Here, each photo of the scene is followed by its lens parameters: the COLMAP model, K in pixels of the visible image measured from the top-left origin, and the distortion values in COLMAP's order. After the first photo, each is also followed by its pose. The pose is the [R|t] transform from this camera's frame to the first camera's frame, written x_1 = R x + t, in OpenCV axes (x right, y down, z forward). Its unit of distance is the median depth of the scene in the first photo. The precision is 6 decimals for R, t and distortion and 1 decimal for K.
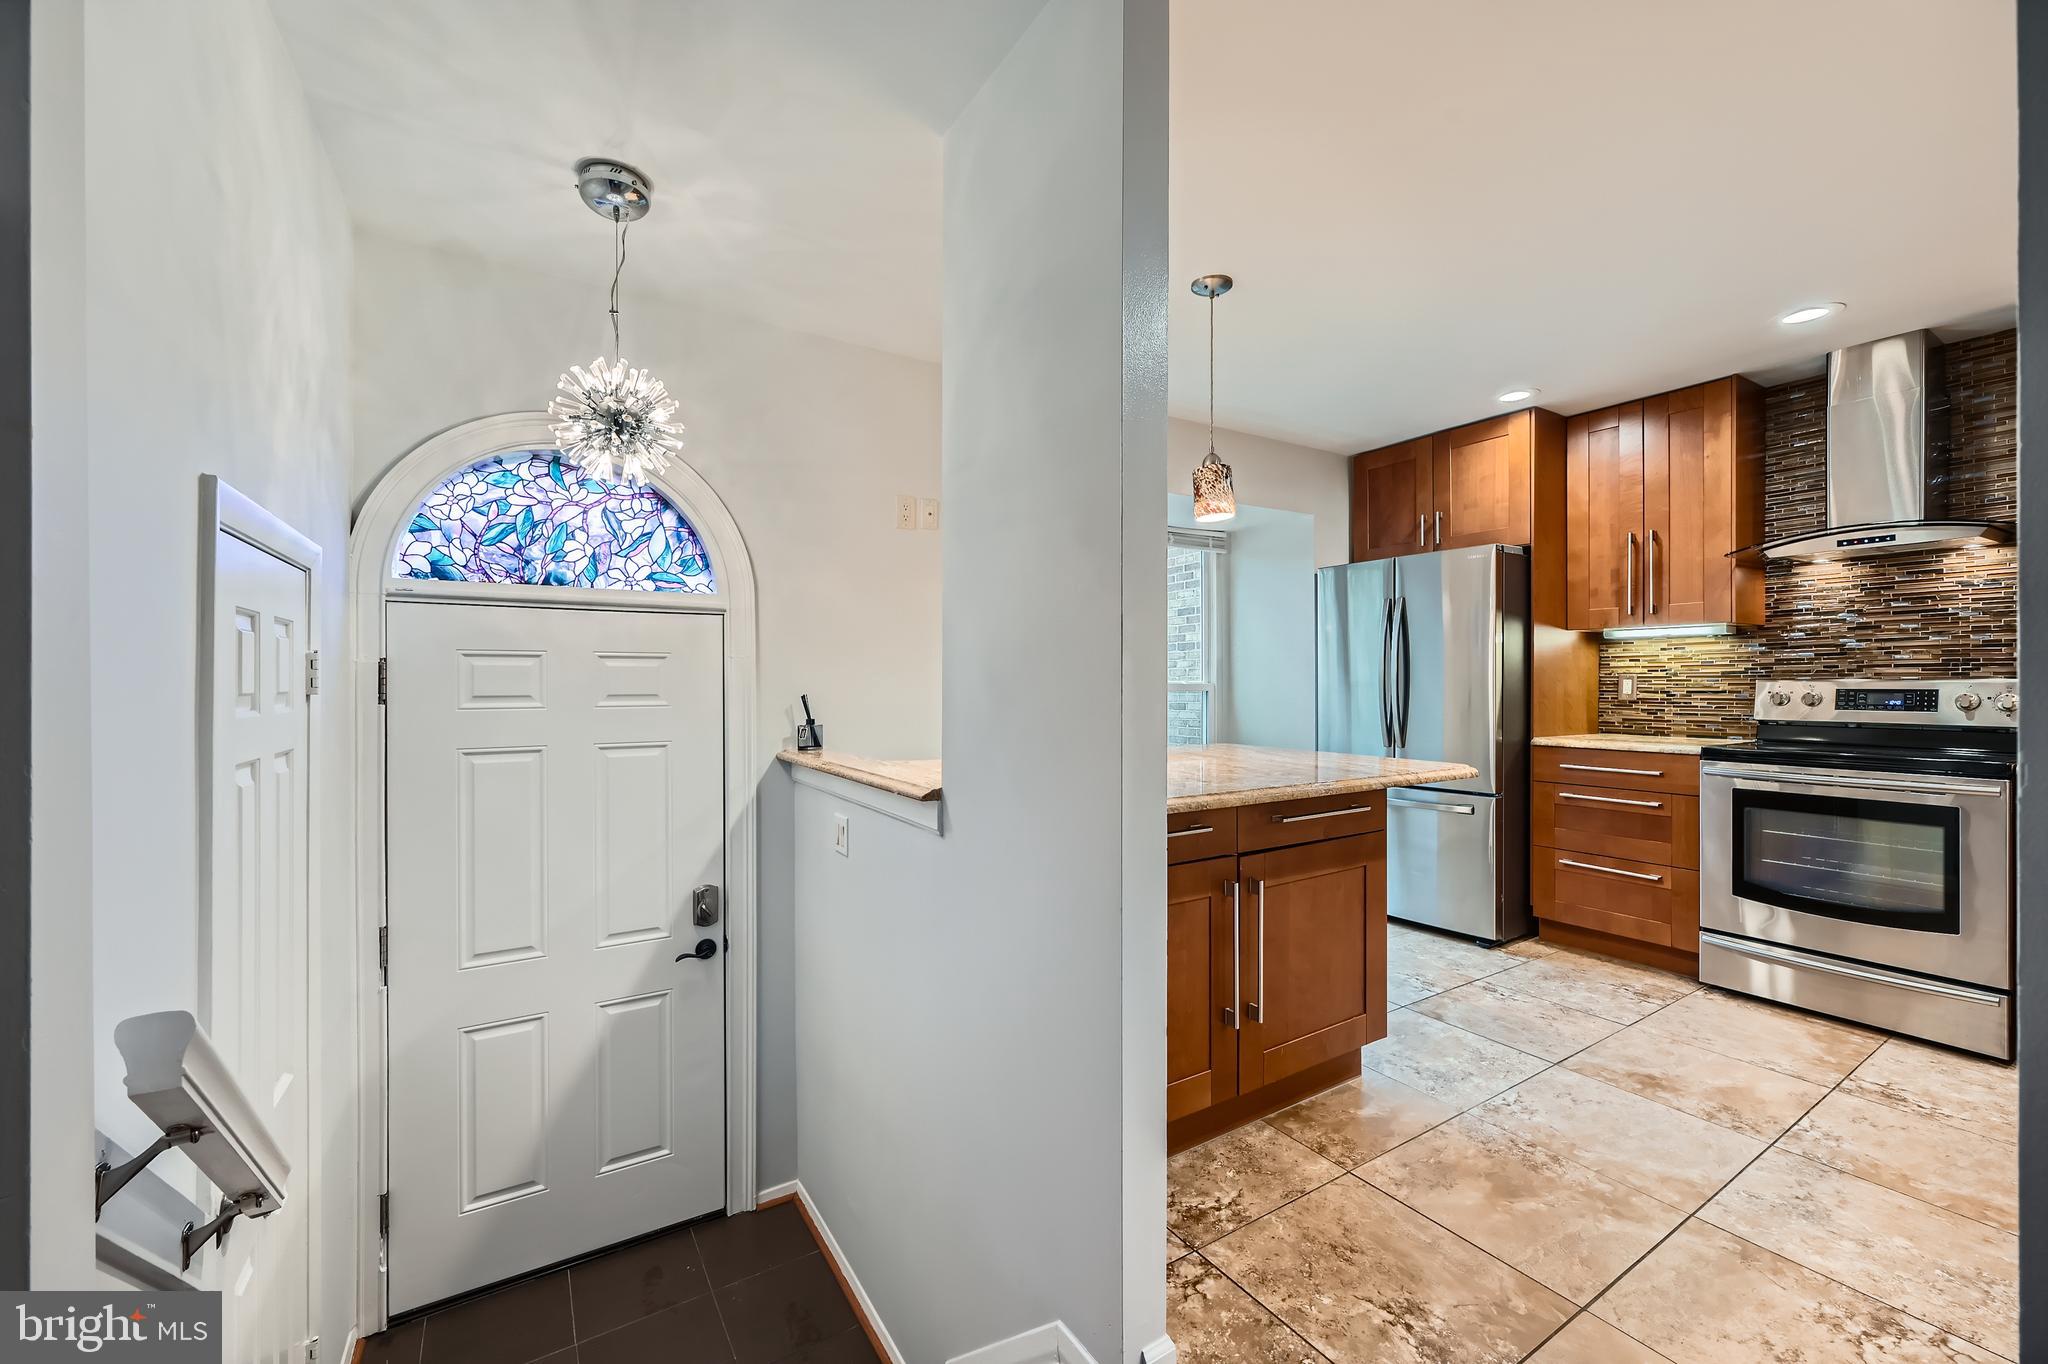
lens RADIAL K [[815.8, 0, 1022.4], [0, 815.8, 686.0], [0, 0, 1]] dist [-0.000797, 0.000104]
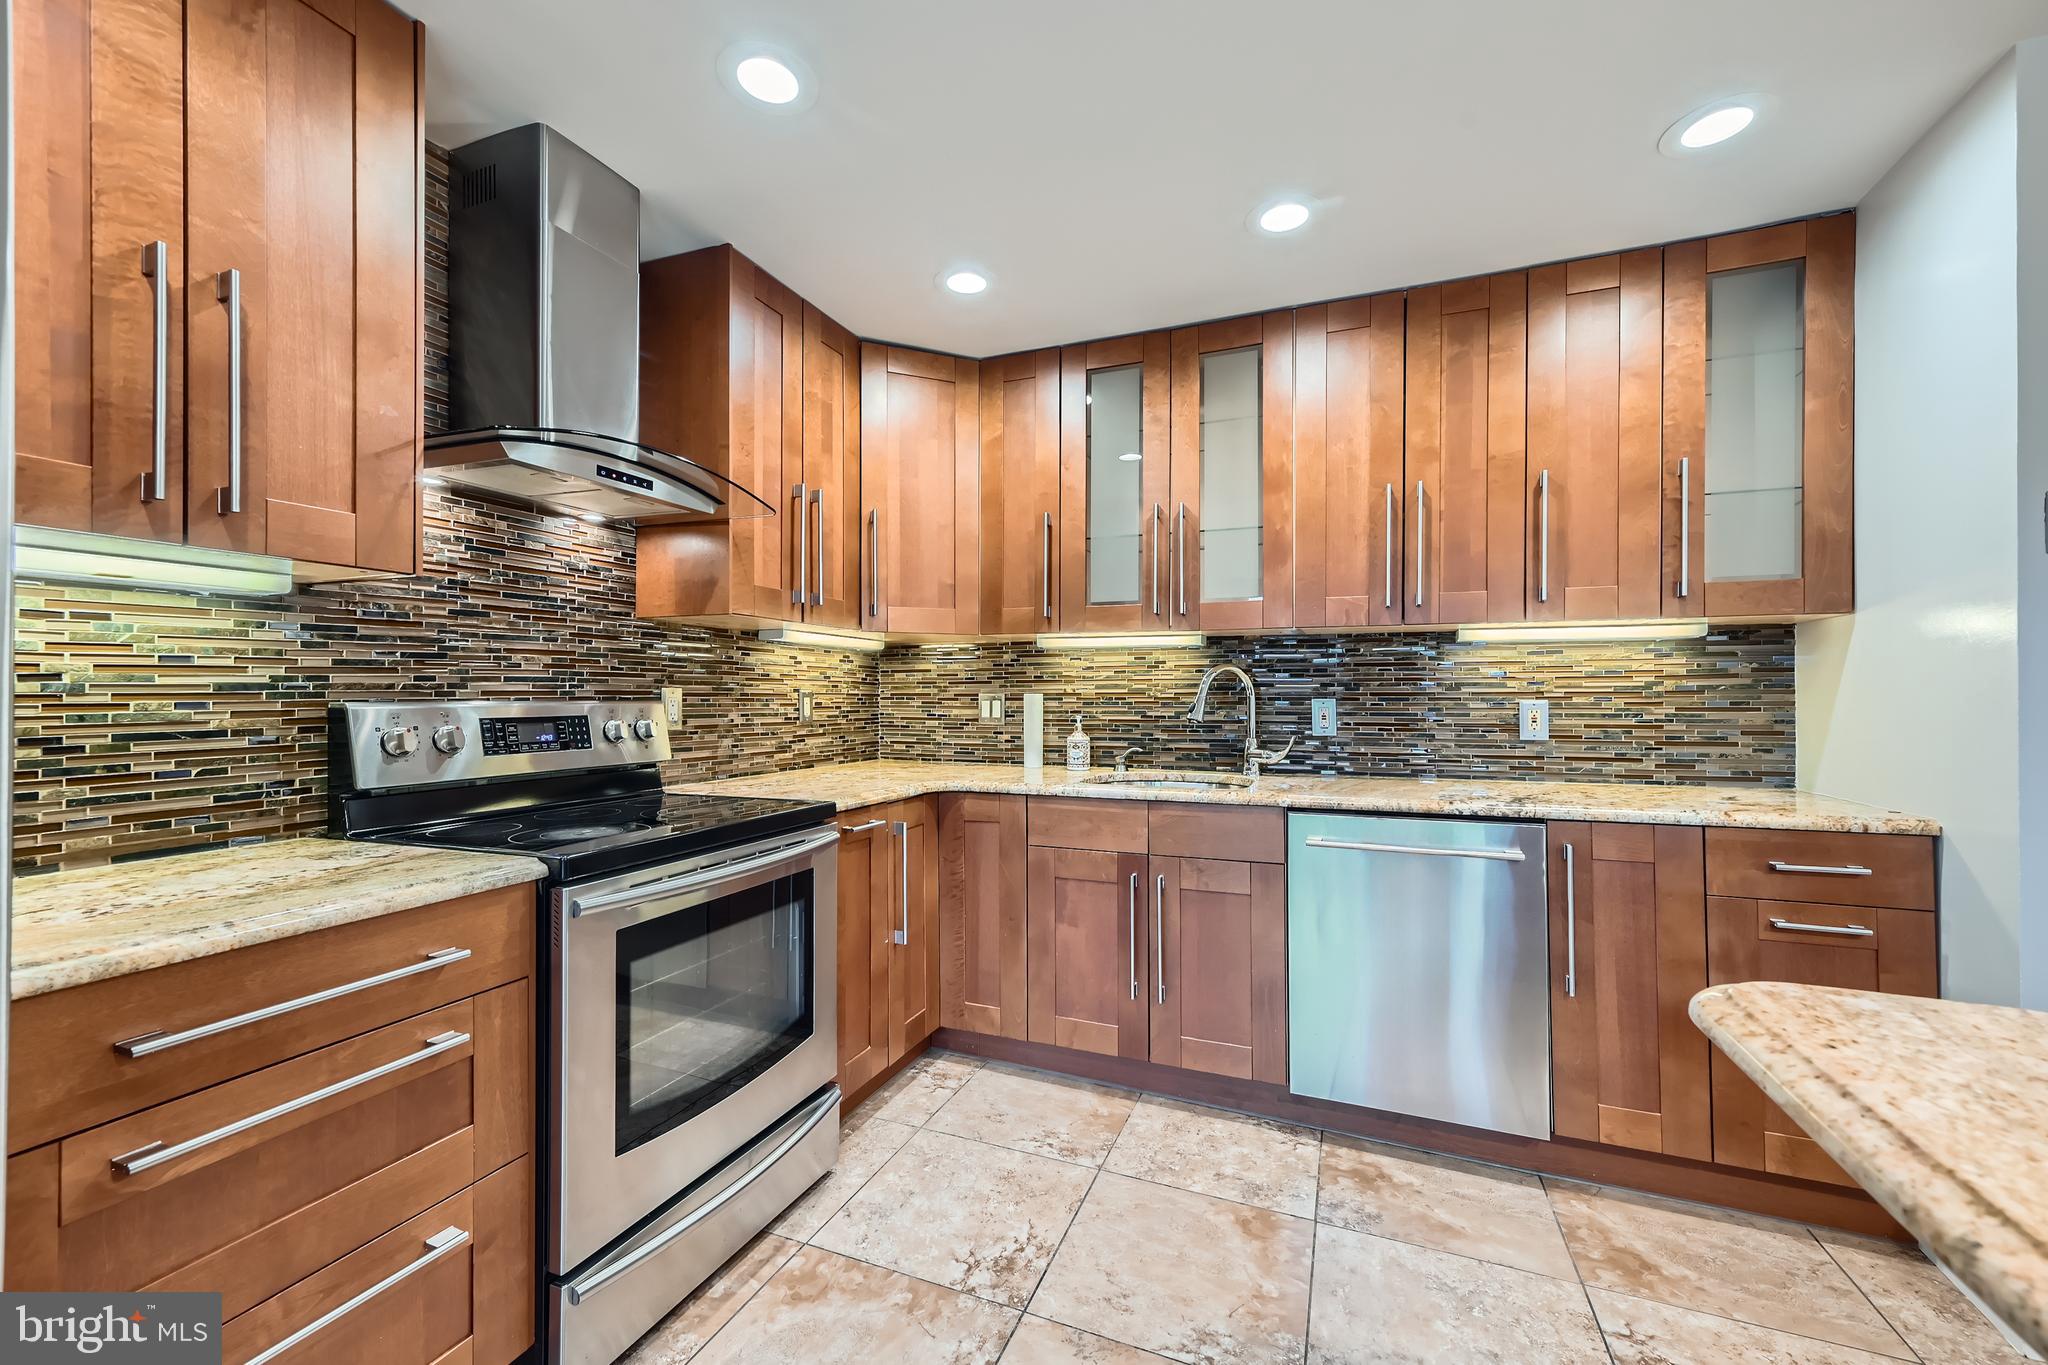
lens RADIAL K [[809.4, 0, 1014.7], [0, 809.4, 689.3], [0, 0, 1]] dist [0.006831, 0.000272]
pose [[-0.578087, 0.007166, 0.815944, 0.353116], [0.006866, 0.999969, -0.003918, -0.012714], [-0.815946, 0.003338, -0.578118, 1.095514]]
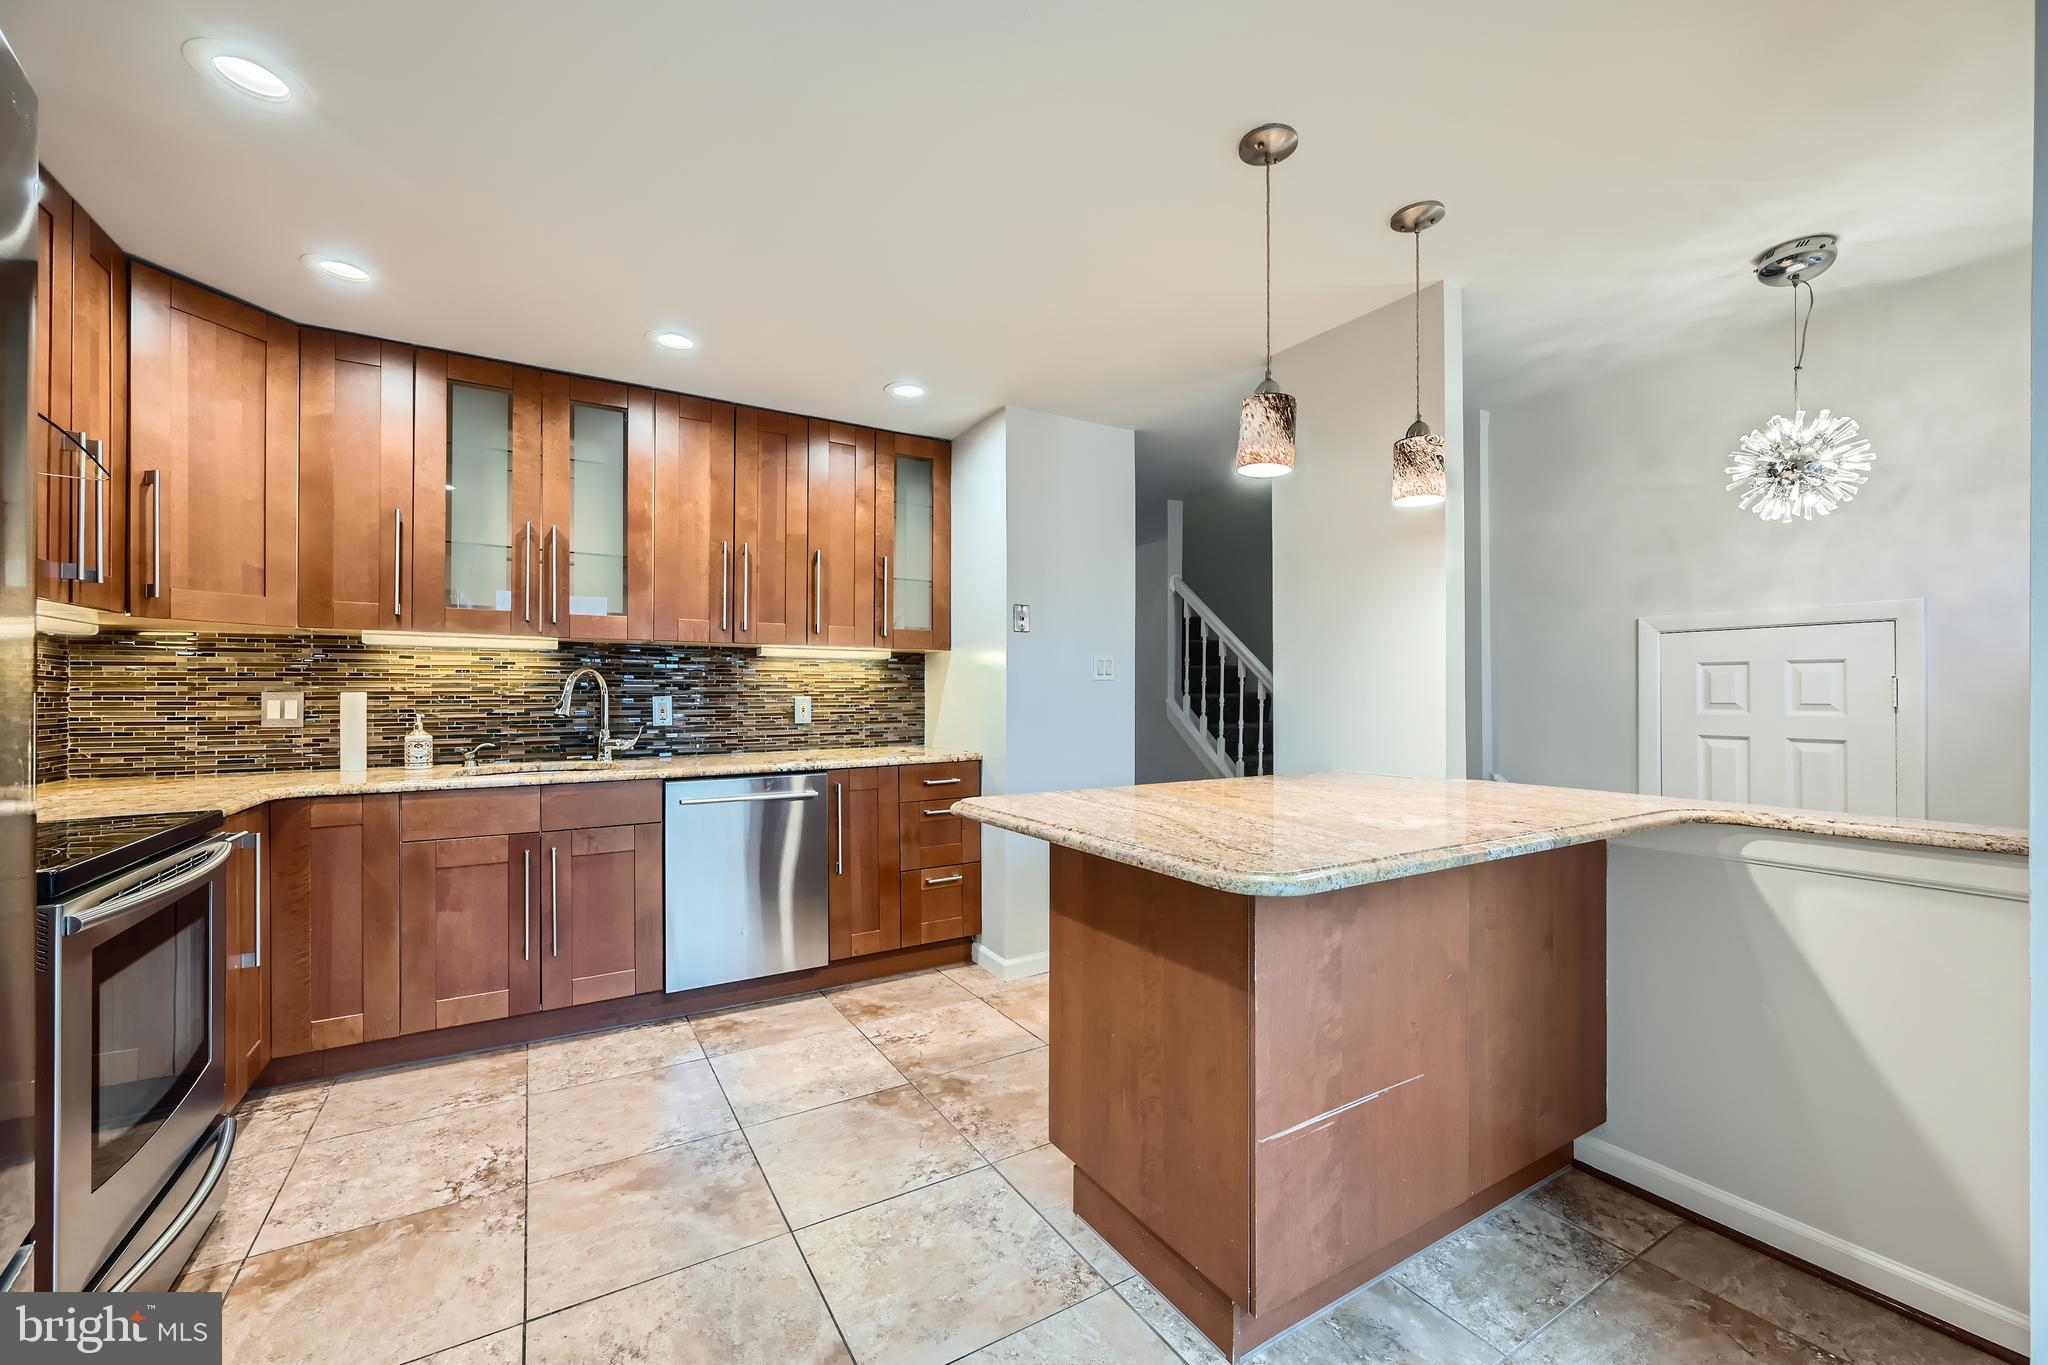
lens RADIAL K [[821.5, 0, 1017.0], [0, 821.5, 688.1], [0, 0, 1]] dist [-0.001166, -0.000083]
pose [[-0.999750, 0.002379, 0.022218, 0.366873], [0.002423, 0.999995, 0.001939, -0.016012], [-0.022214, 0.001993, -0.999751, 1.447063]]
